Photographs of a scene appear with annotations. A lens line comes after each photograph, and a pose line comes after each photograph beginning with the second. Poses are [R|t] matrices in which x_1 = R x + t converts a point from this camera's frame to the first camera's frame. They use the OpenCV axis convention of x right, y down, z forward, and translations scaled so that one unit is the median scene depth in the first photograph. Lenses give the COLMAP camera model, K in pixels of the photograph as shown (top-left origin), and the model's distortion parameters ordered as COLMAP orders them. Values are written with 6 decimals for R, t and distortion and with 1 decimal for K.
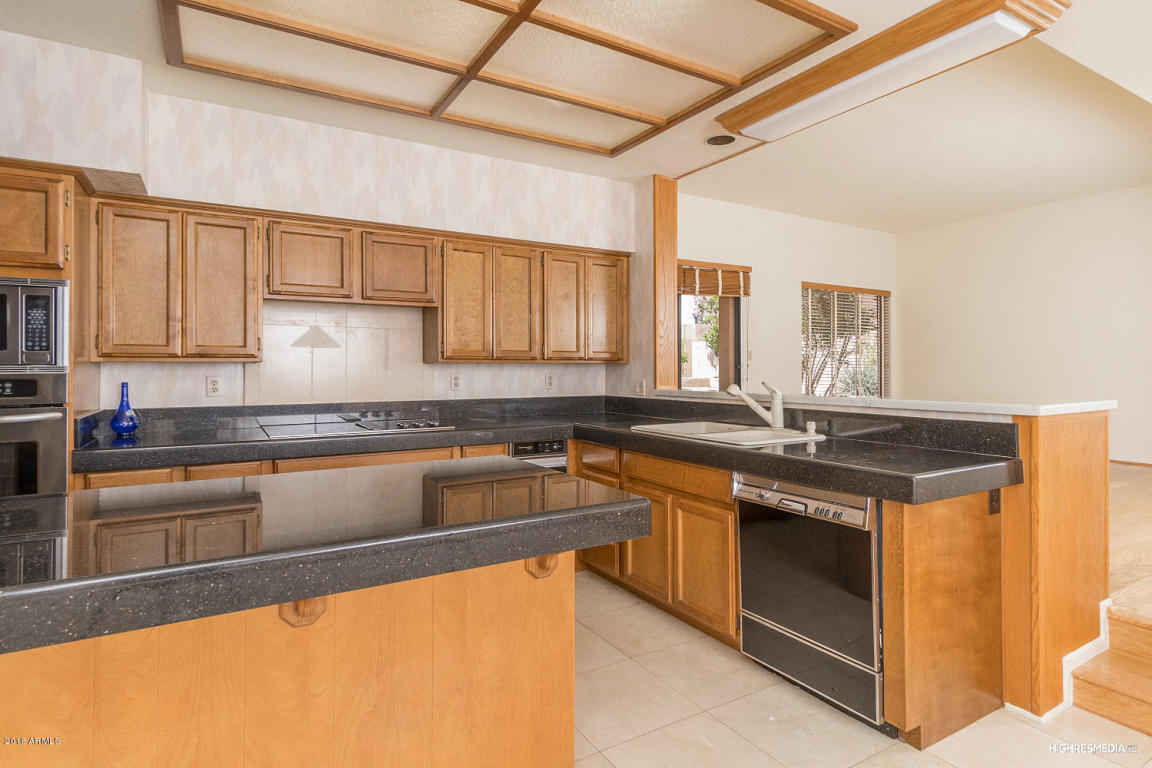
lens RADIAL K [[613.3, 0, 577.8], [0, 613.3, 380.9], [0, 0, 1]] dist [0.007712, 0.000212]
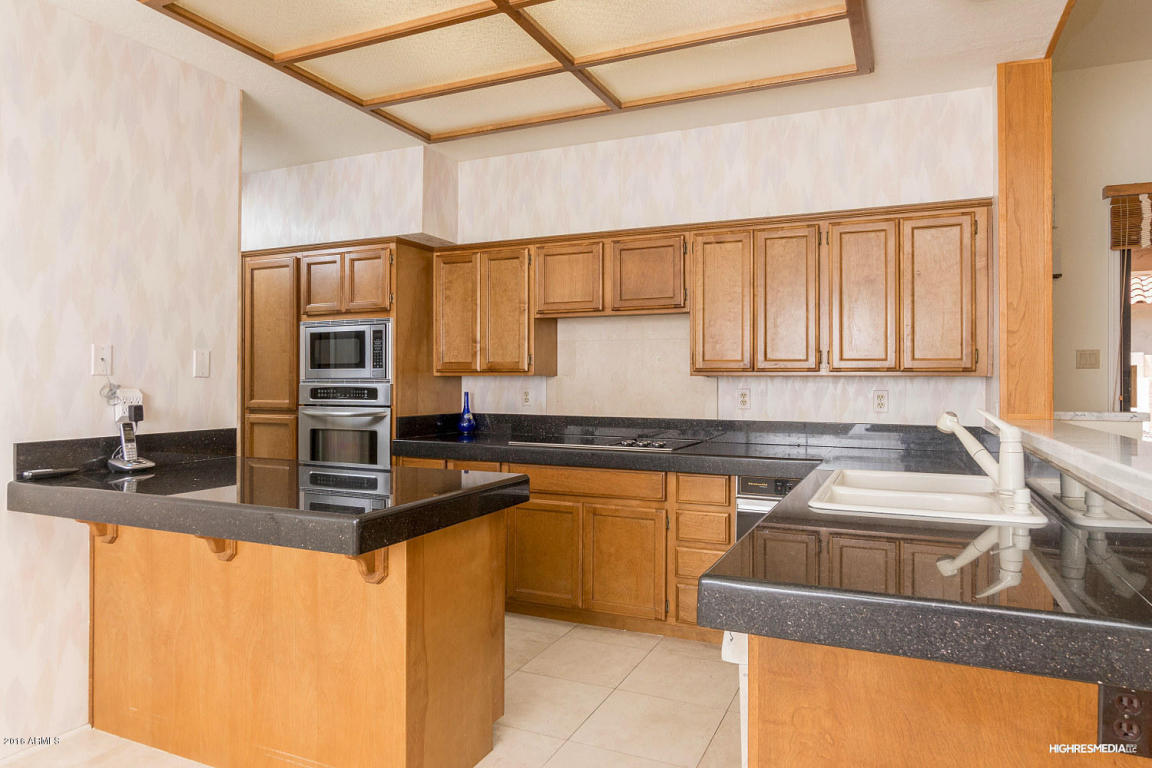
lens RADIAL K [[719.7, 0, 577.1], [0, 719.7, 380.1], [0, 0, 1]] dist [-0.017242, 0.012885]
pose [[0.567644, -0.000554, -0.823274, 0.558551], [-0.023138, 0.999594, -0.016626, -0.002989], [0.822949, 0.028486, 0.567400, 0.311055]]
